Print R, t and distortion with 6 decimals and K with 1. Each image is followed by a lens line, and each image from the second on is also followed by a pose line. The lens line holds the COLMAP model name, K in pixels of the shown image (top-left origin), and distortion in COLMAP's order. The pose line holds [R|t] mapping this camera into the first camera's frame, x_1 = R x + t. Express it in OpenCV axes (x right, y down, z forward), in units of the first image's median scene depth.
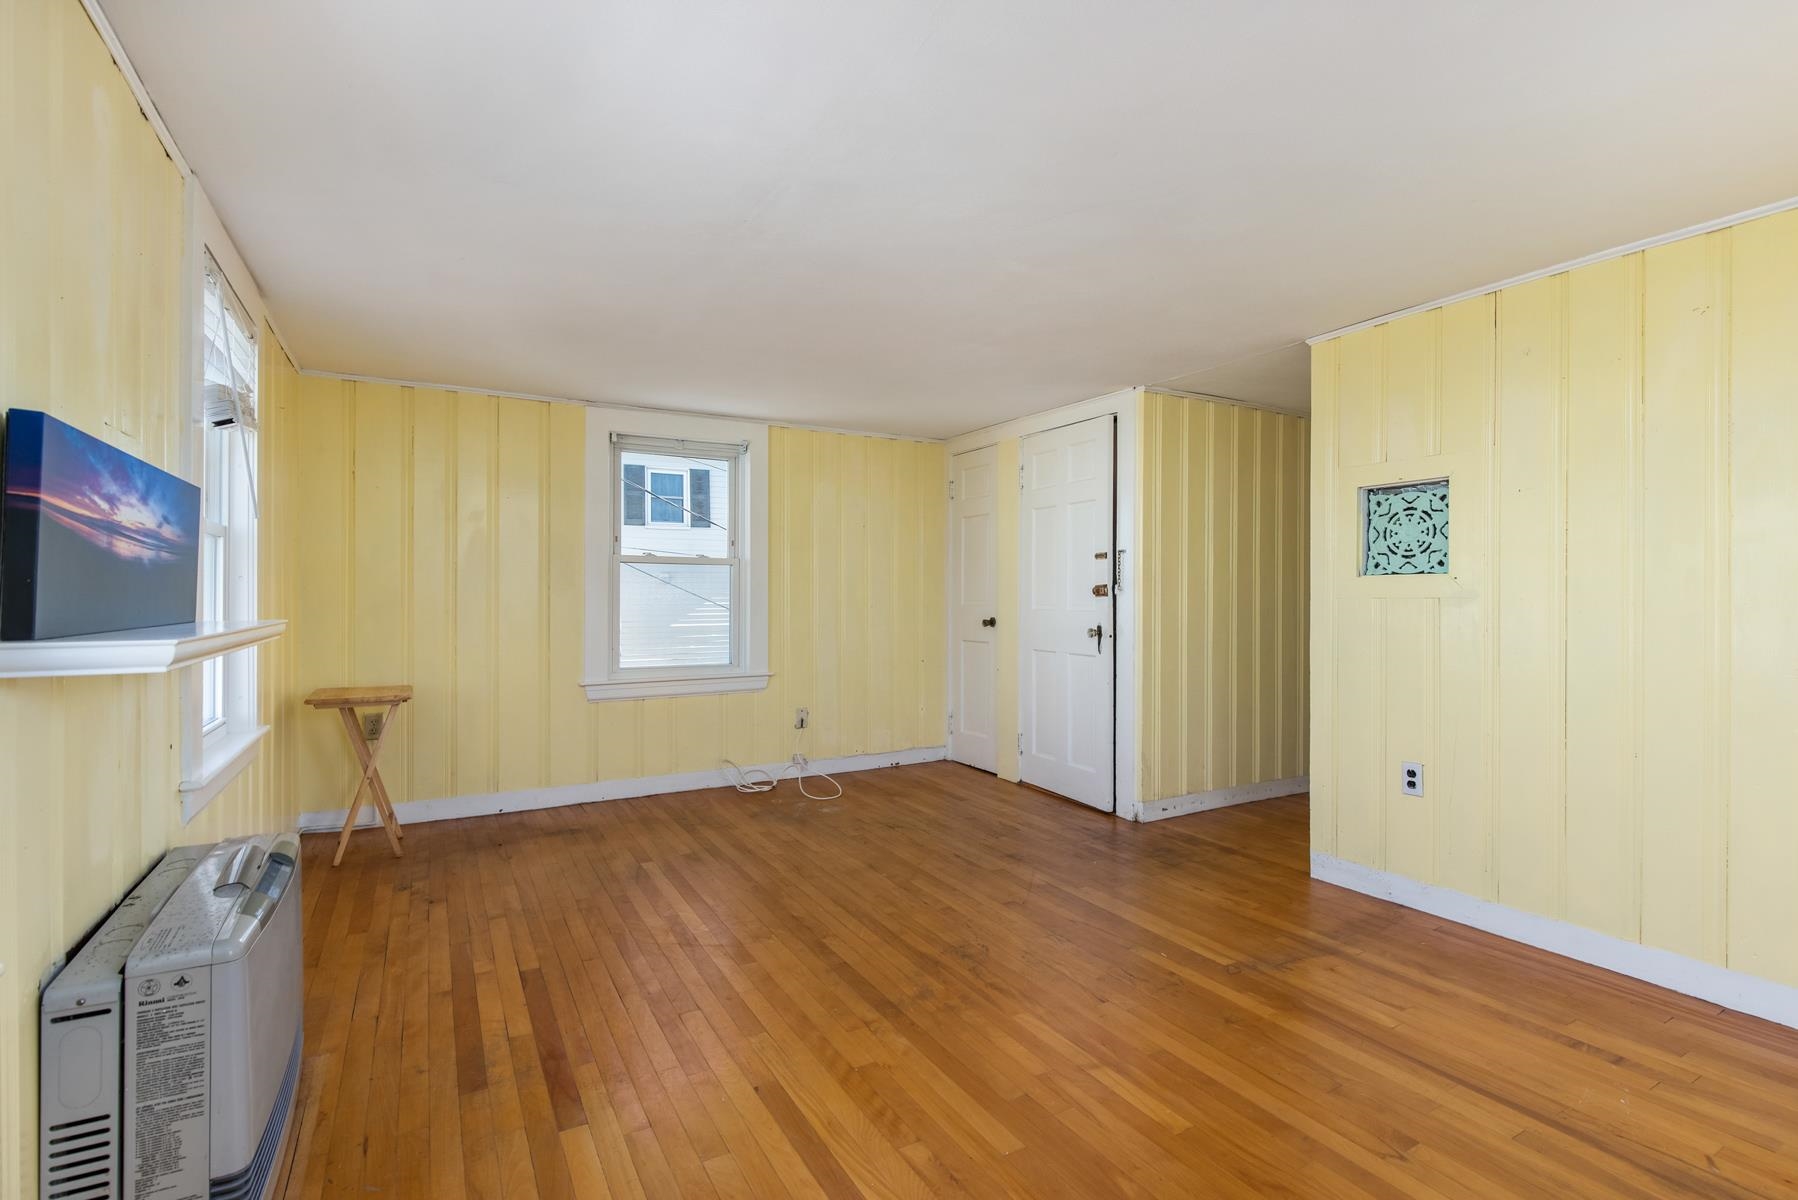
lens RADIAL K [[835.1, 0, 931.7], [0, 835.1, 607.4], [0, 0, 1]] dist [0.001453, -0.000486]
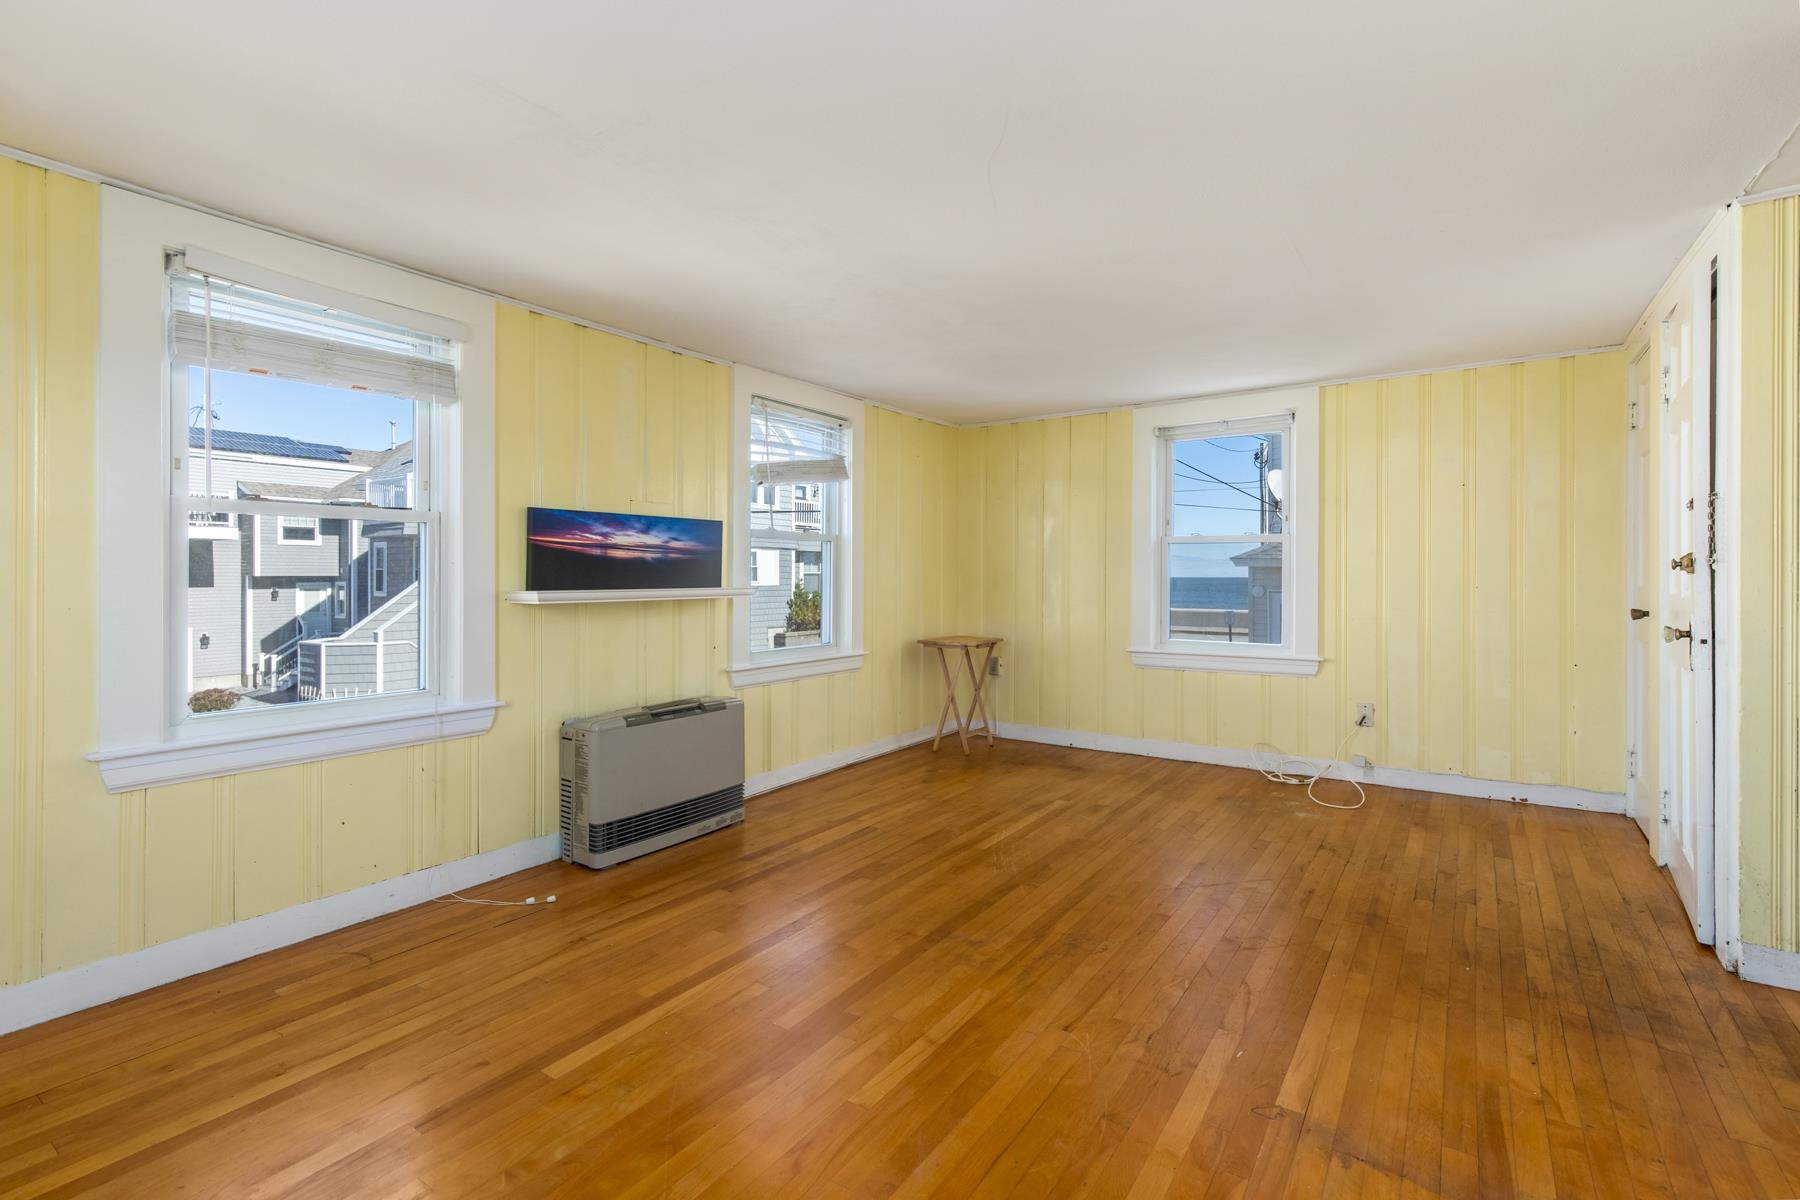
lens RADIAL K [[833.3, 0, 918.5], [0, 833.3, 567.7], [0, 0, 1]] dist [0.008694, 0.000321]
pose [[0.427257, -0.008777, -0.904088, 0.721345], [-0.009894, 0.999848, -0.014382, -0.003224], [0.904076, 0.015090, 0.427105, 0.359418]]
